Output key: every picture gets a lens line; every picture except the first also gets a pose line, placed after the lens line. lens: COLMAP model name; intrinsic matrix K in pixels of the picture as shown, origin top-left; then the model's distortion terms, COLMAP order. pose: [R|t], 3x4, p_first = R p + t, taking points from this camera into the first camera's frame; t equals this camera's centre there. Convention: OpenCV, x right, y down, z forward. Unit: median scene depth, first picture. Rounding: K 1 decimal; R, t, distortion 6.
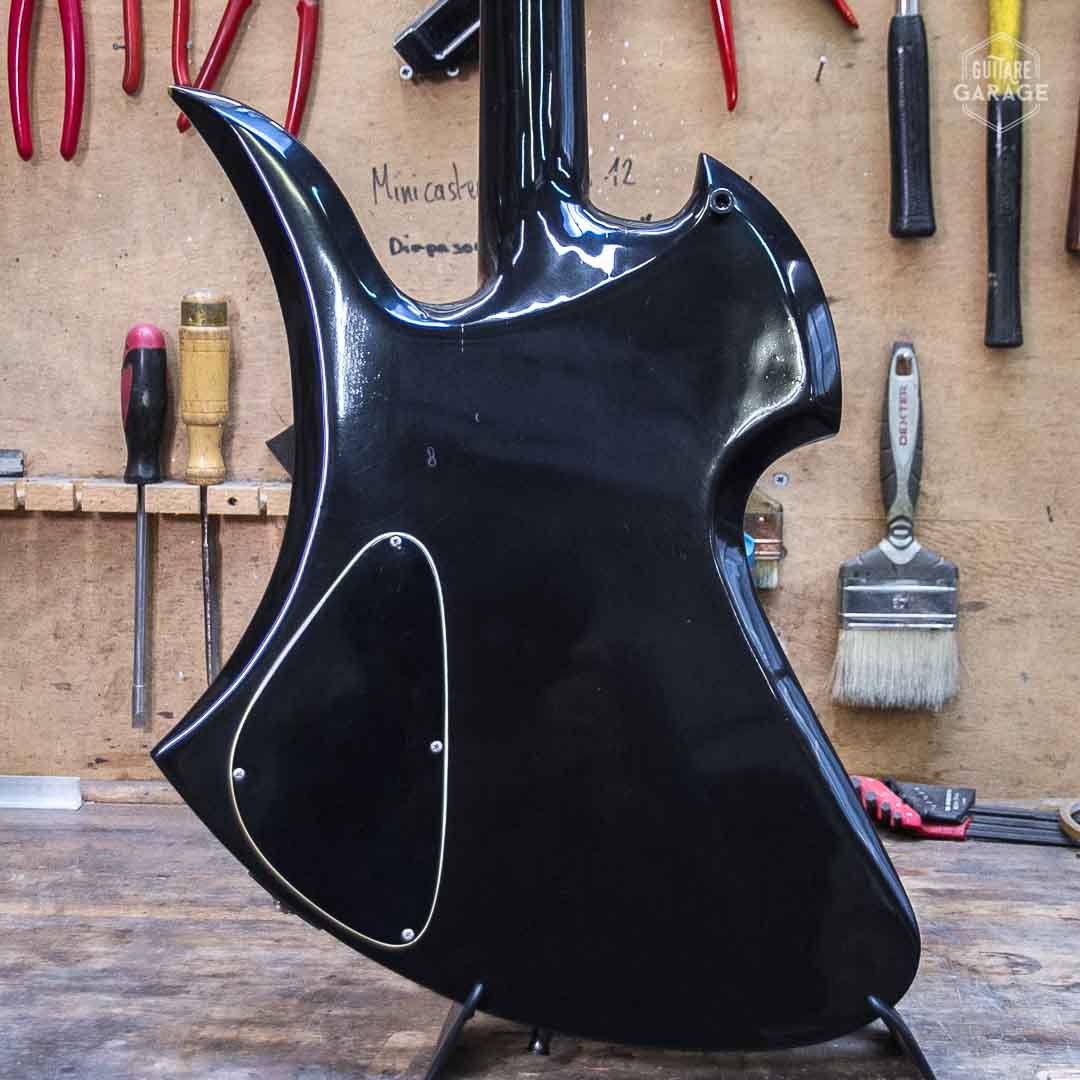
lens RADIAL K [[2043.3, 0, 623.8], [0, 2043.3, 540.8], [0, 0, 1]] dist [0.001033, -0.081129]
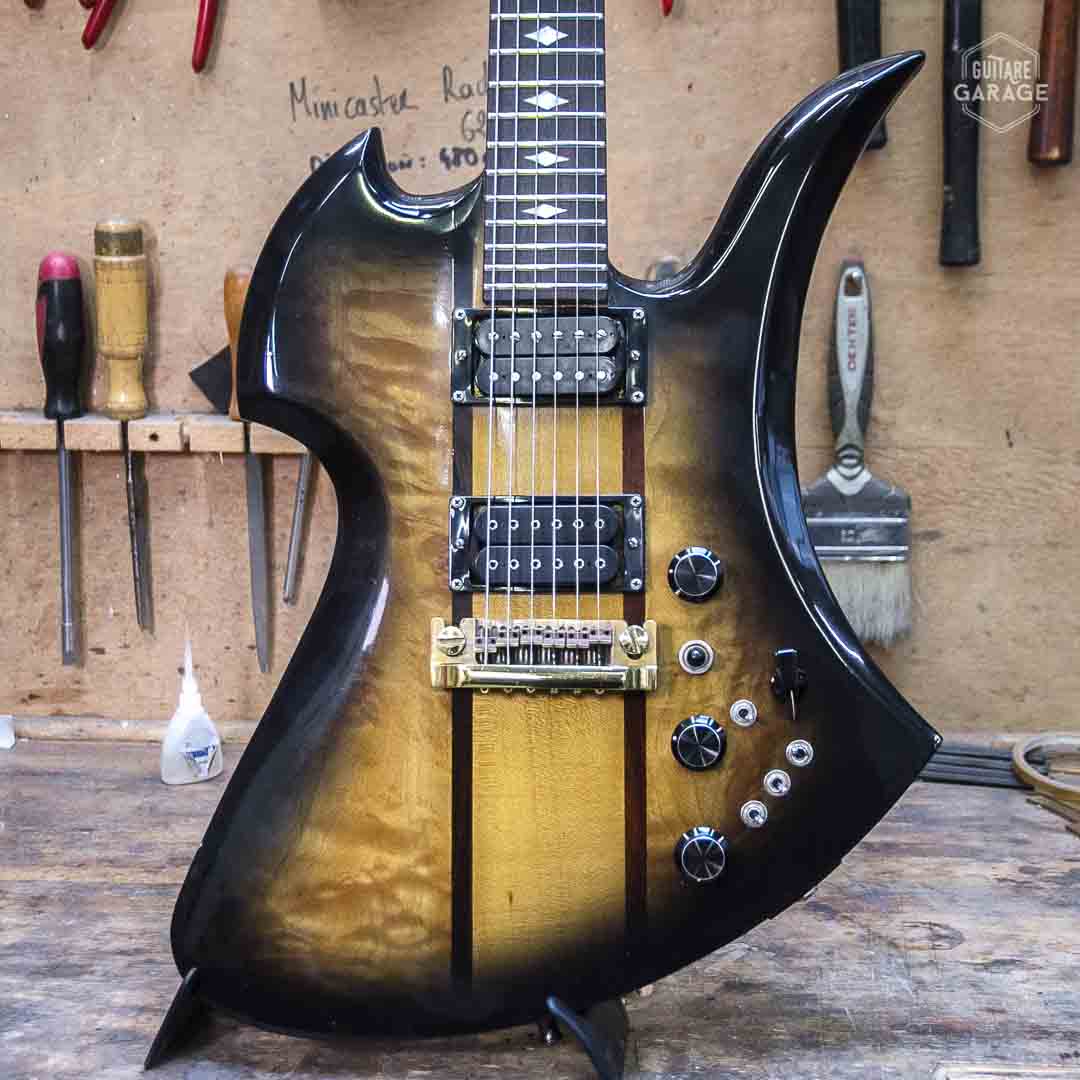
lens RADIAL K [[2129.1, 0, 540.3], [0, 2129.1, 600.1], [0, 0, 1]] dist [0.035430, -0.059877]
pose [[0.998640, -0.004755, -0.051922, 0.043378], [0.010519, 0.993730, 0.111310, -0.053083], [0.051067, -0.111705, 0.992428, -0.002940]]
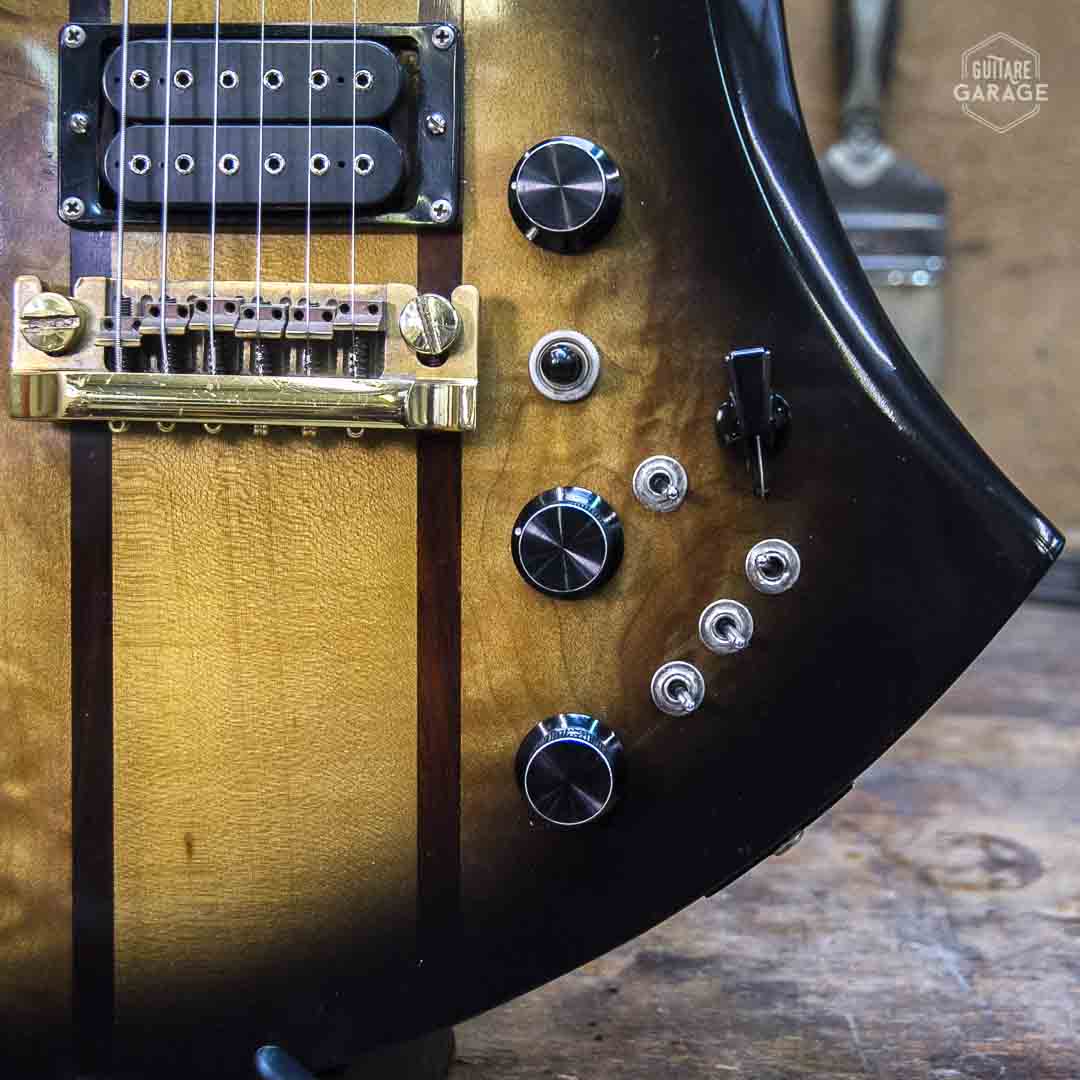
lens RADIAL K [[2002.6, 0, 569.5], [0, 2002.6, 540.7], [0, 0, 1]] dist [0.024182, 0.124737]
pose [[0.999148, 0.012154, -0.039445, 0.069564], [-0.004812, 0.983448, 0.181129, 0.008208], [0.040993, -0.180785, 0.982668, 0.342959]]
